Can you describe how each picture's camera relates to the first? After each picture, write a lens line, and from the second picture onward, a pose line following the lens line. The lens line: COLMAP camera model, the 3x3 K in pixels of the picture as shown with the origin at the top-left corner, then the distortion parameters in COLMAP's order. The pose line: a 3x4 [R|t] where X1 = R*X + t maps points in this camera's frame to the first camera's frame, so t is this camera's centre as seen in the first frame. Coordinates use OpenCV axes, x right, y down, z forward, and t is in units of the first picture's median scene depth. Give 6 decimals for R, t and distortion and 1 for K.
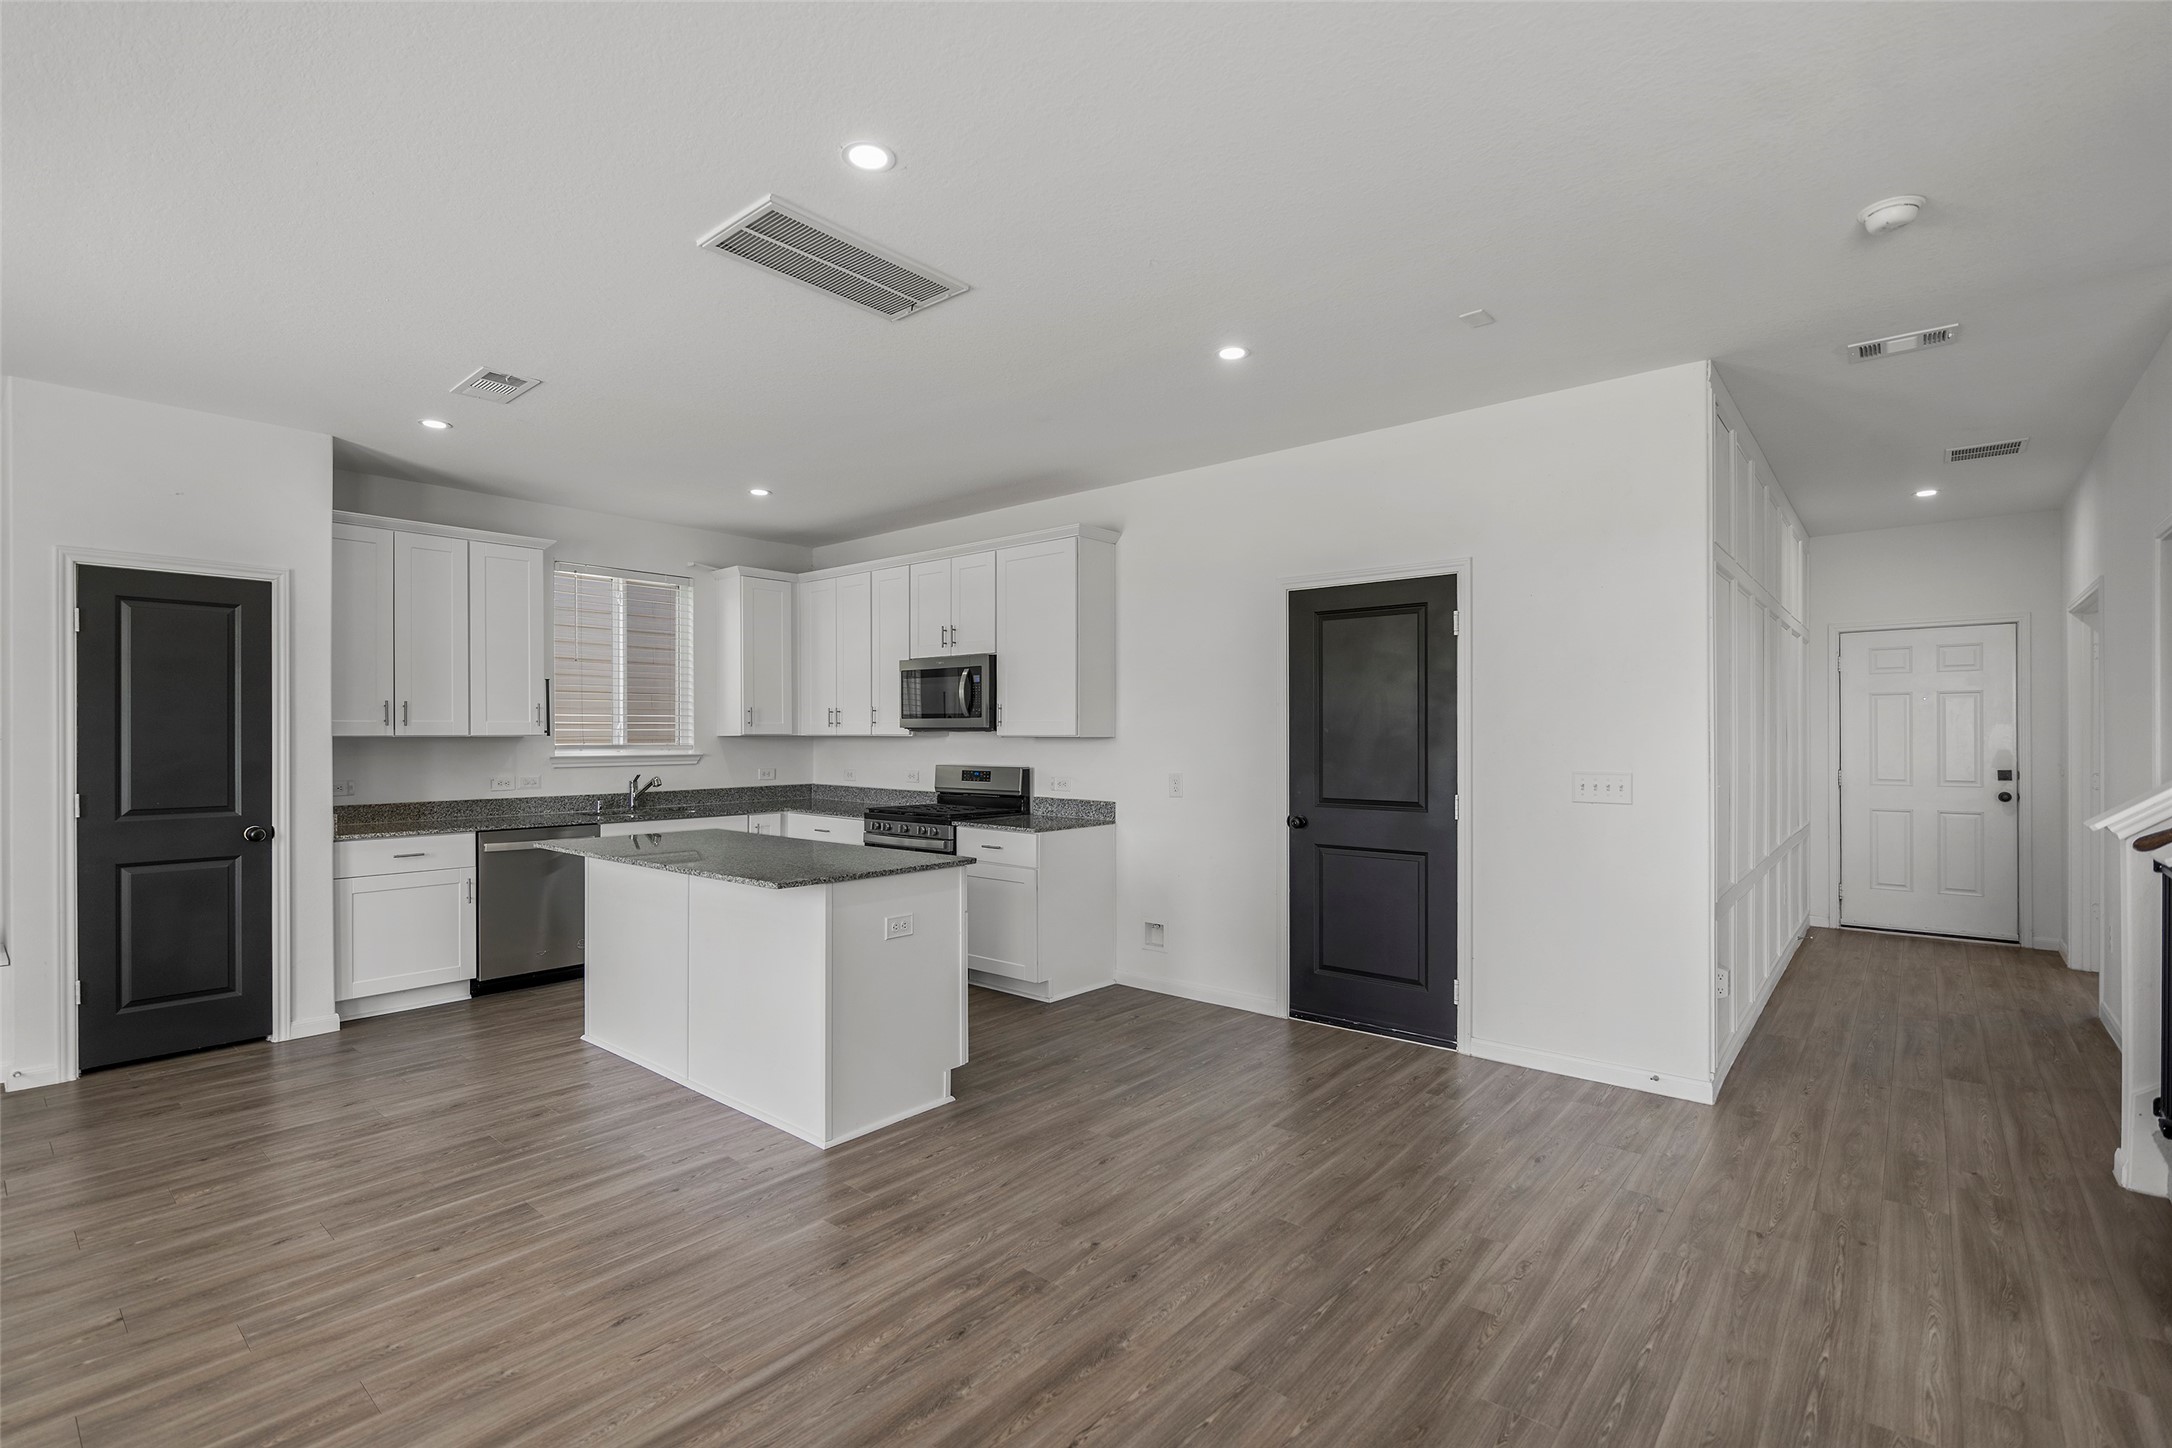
lens RADIAL K [[987.1, 0, 1093.0], [0, 987.1, 735.8], [0, 0, 1]] dist [-0.001131, -0.000246]
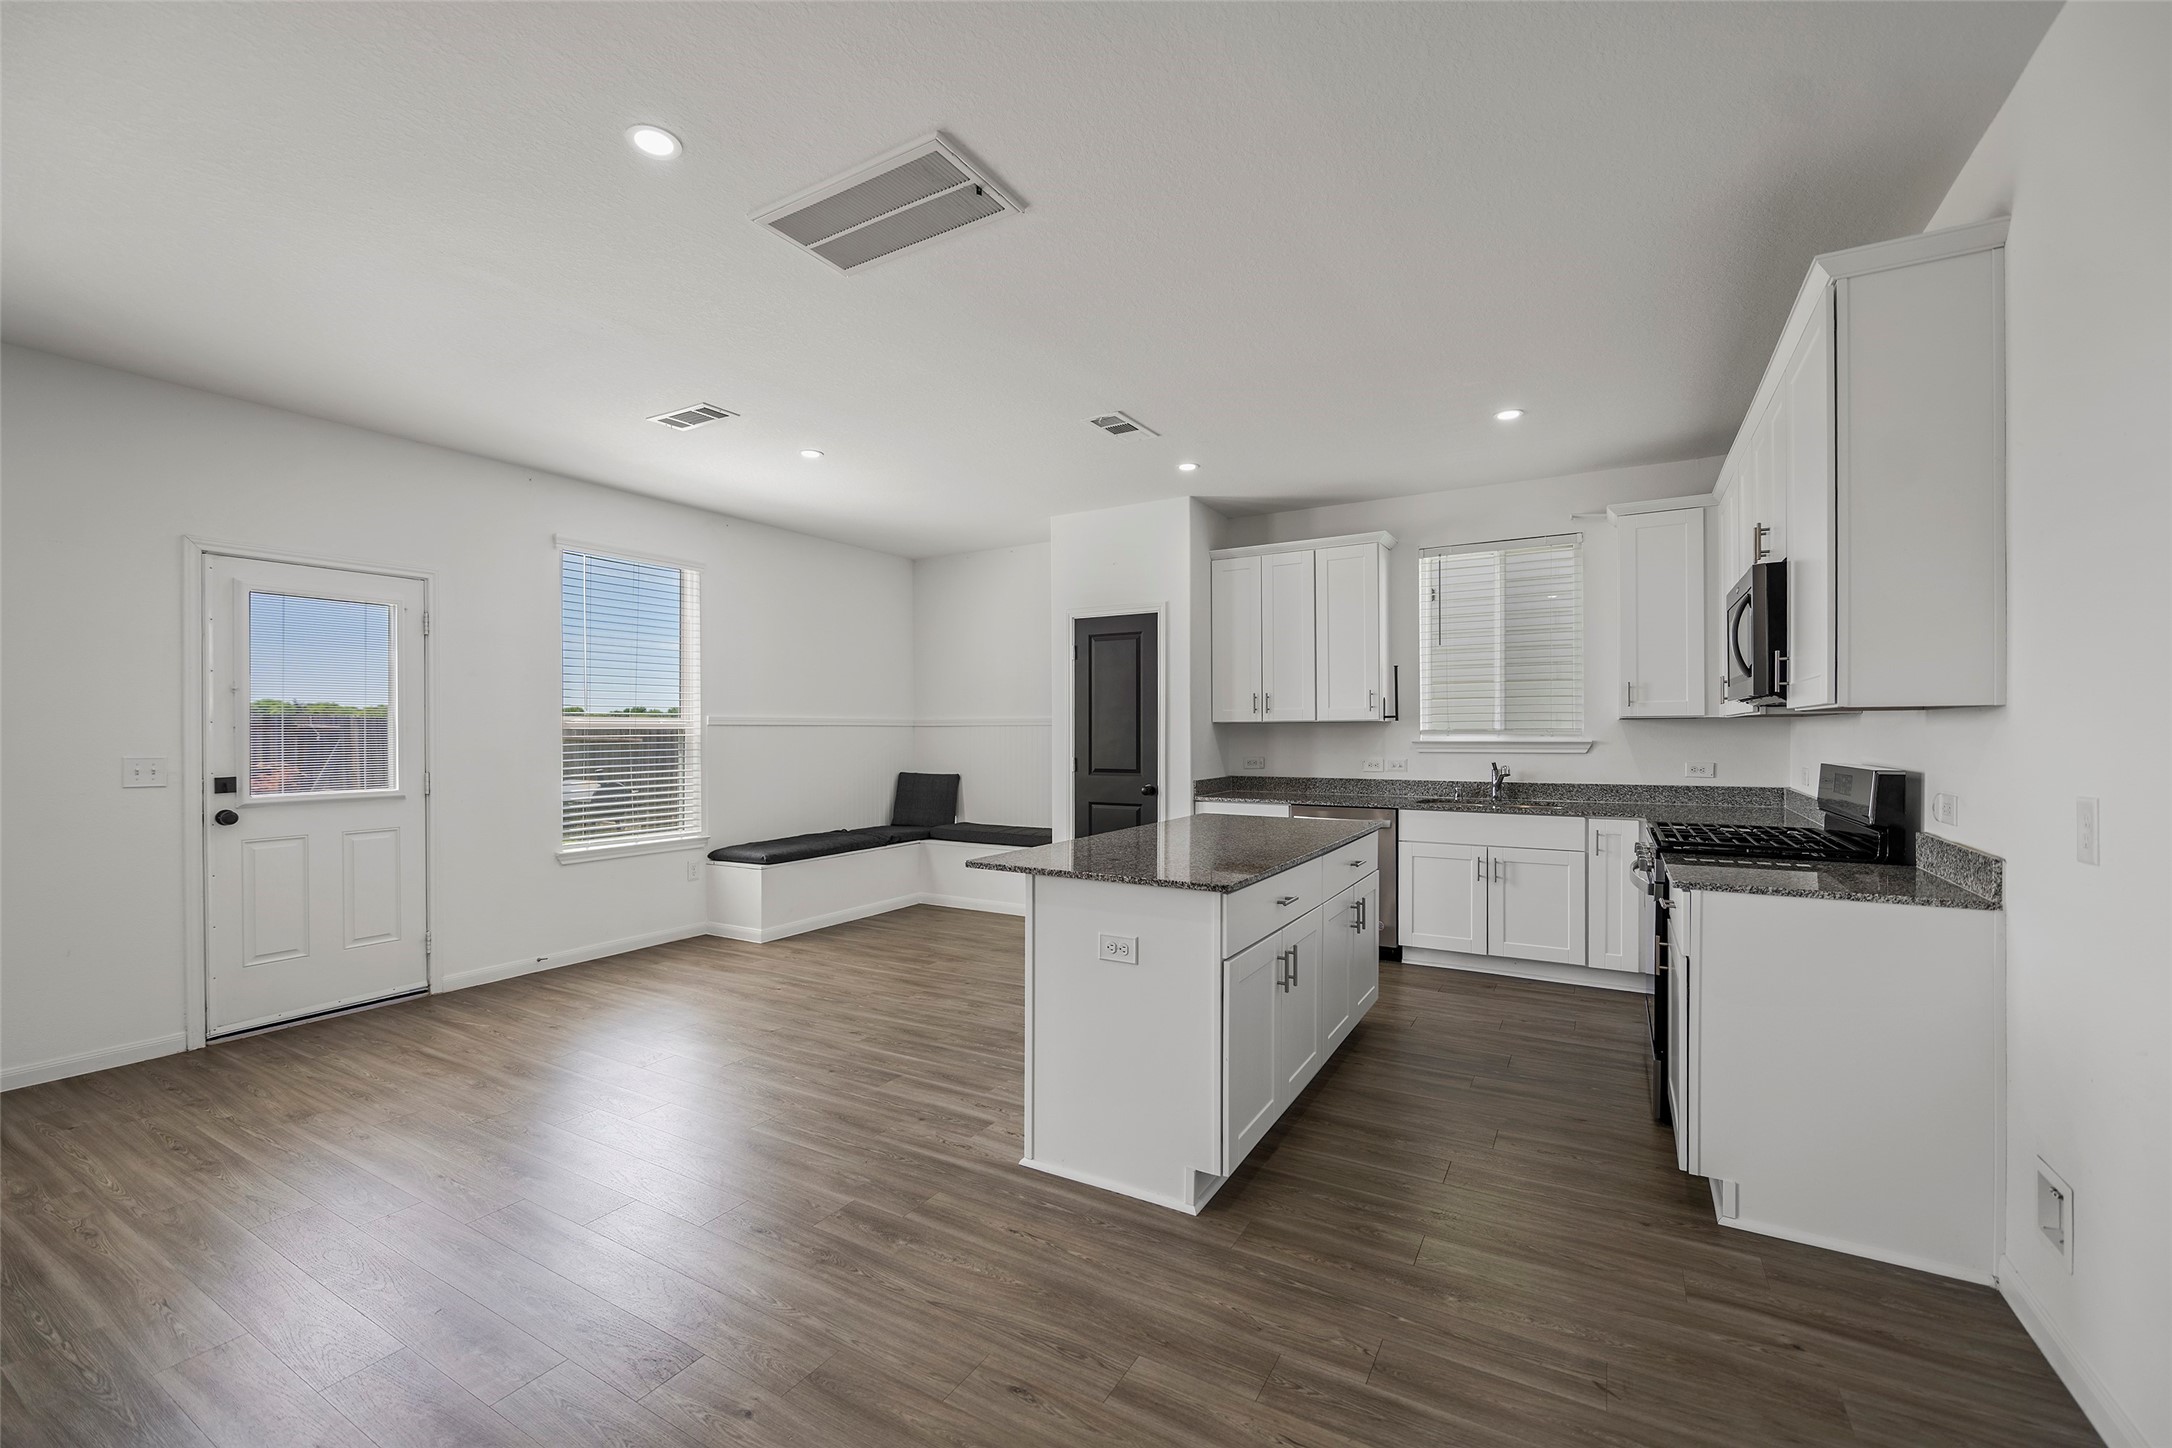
lens RADIAL K [[890.4, 0, 1088.6], [0, 890.4, 734.0], [0, 0, 1]] dist [-0.002294, -0.000292]
pose [[0.174718, 0.001822, -0.984617, 0.376200], [0.002035, 0.999995, 0.002212, 0.013698], [0.984617, -0.002390, 0.174713, 0.631625]]
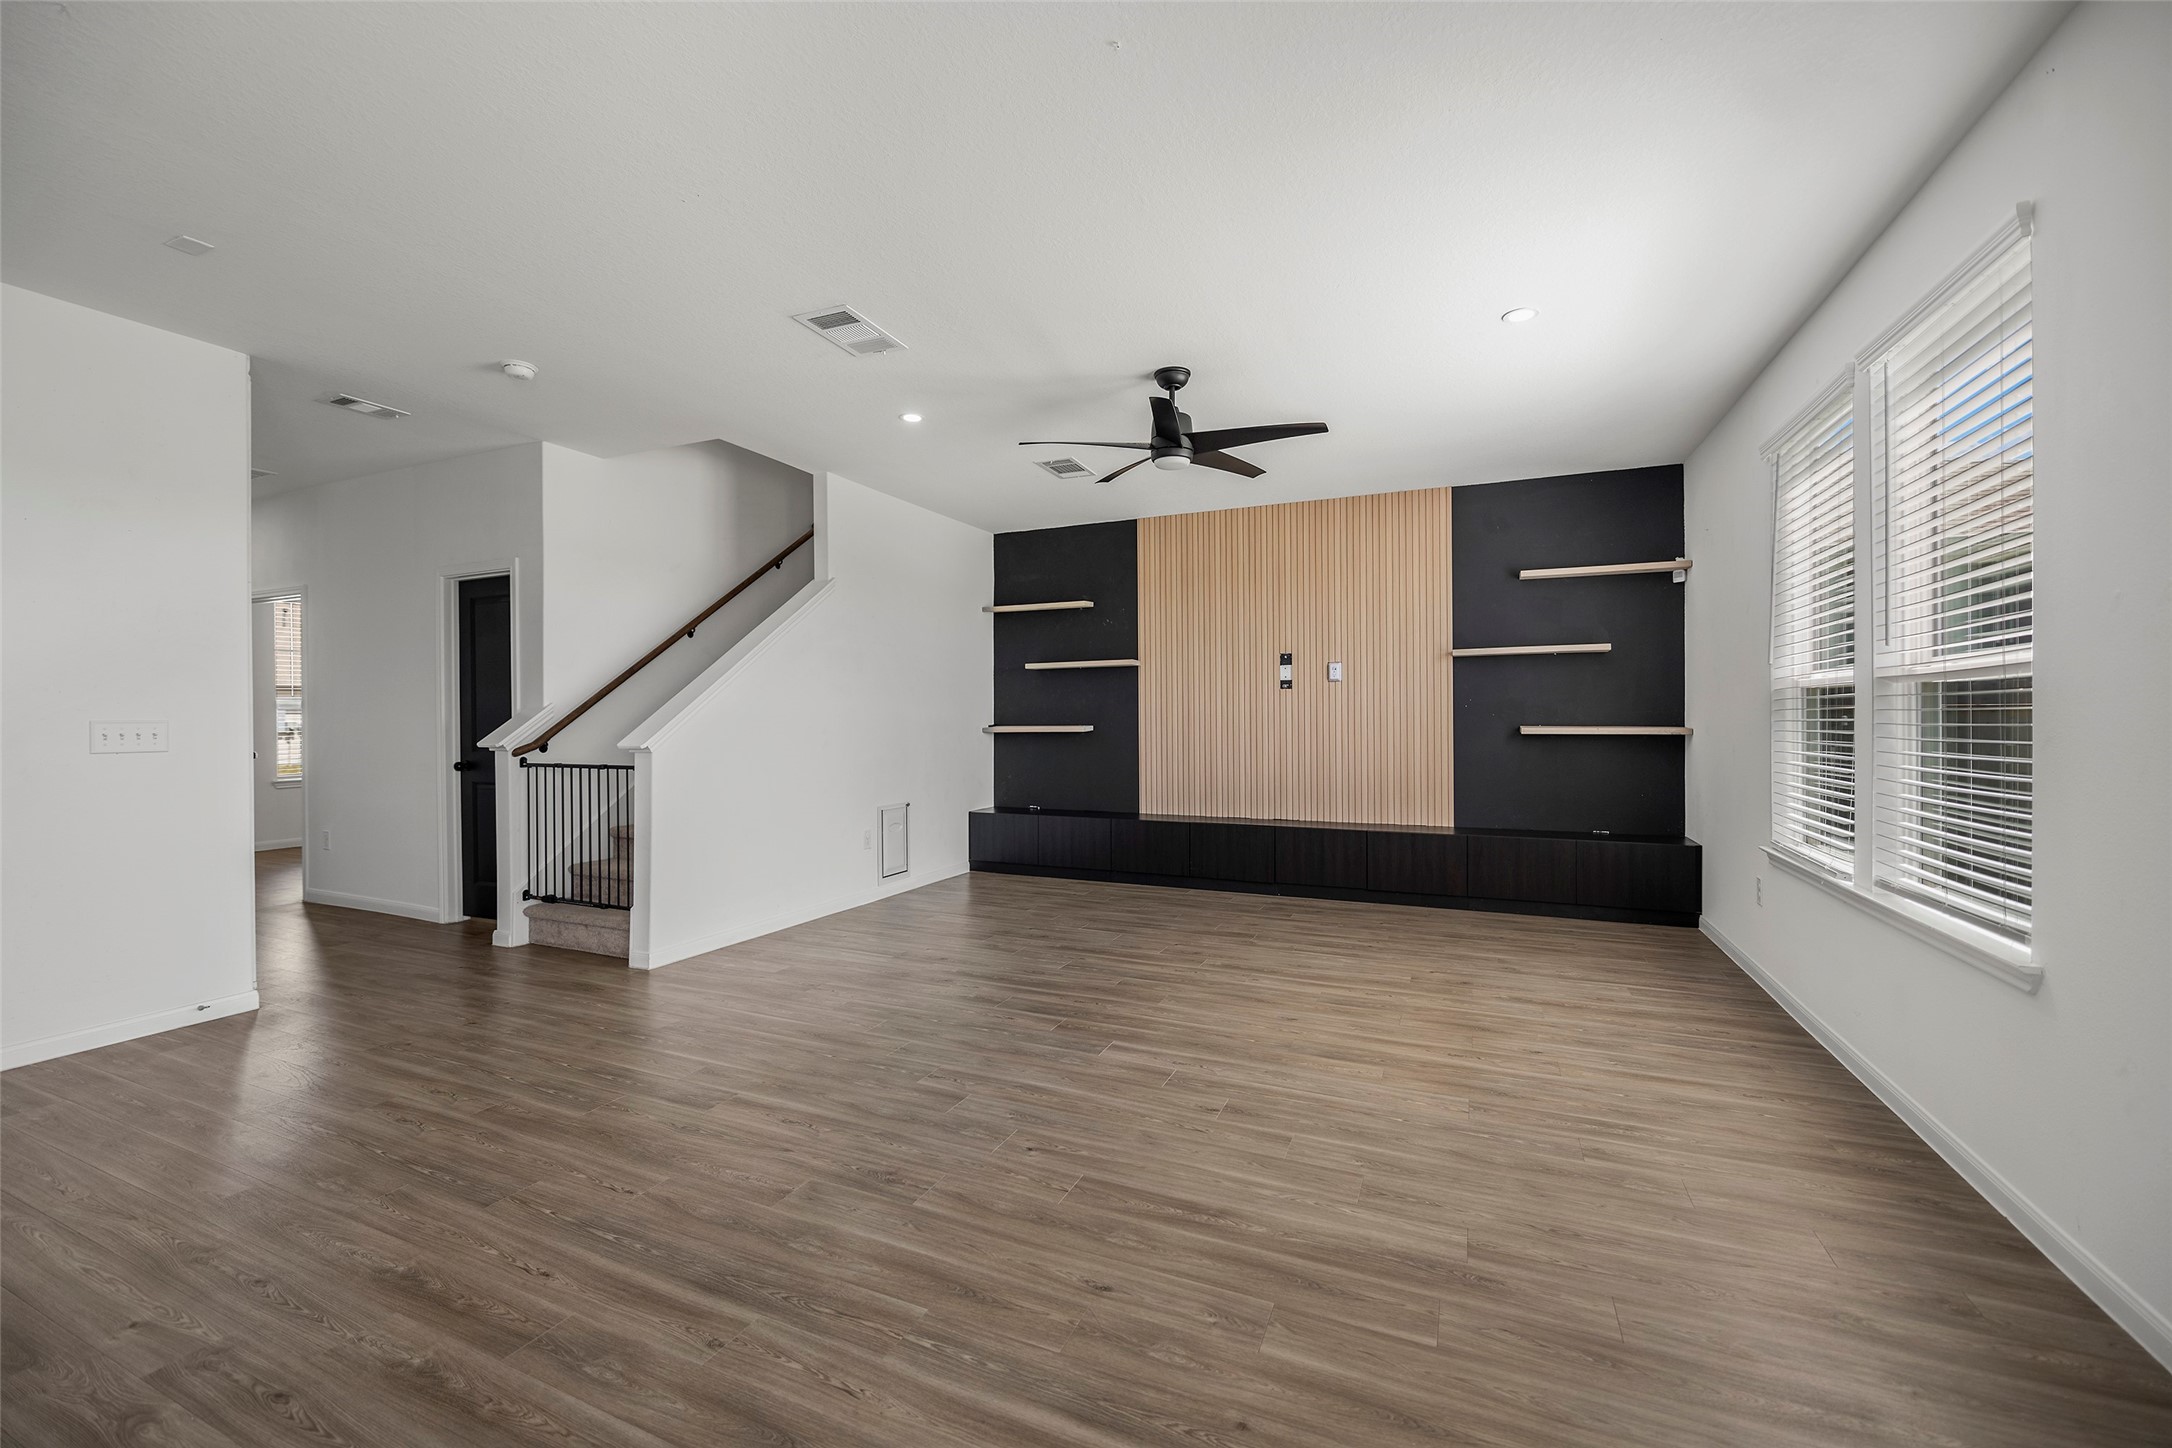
lens RADIAL K [[867.9, 0, 1083.1], [0, 867.9, 719.8], [0, 0, 1]] dist [0.000291, 0.000072]
pose [[-0.275530, 0.001024, 0.961292, -0.465066], [0.005388, 0.999985, 0.000479, 0.033634], [-0.961277, 0.005311, -0.275532, 0.273496]]
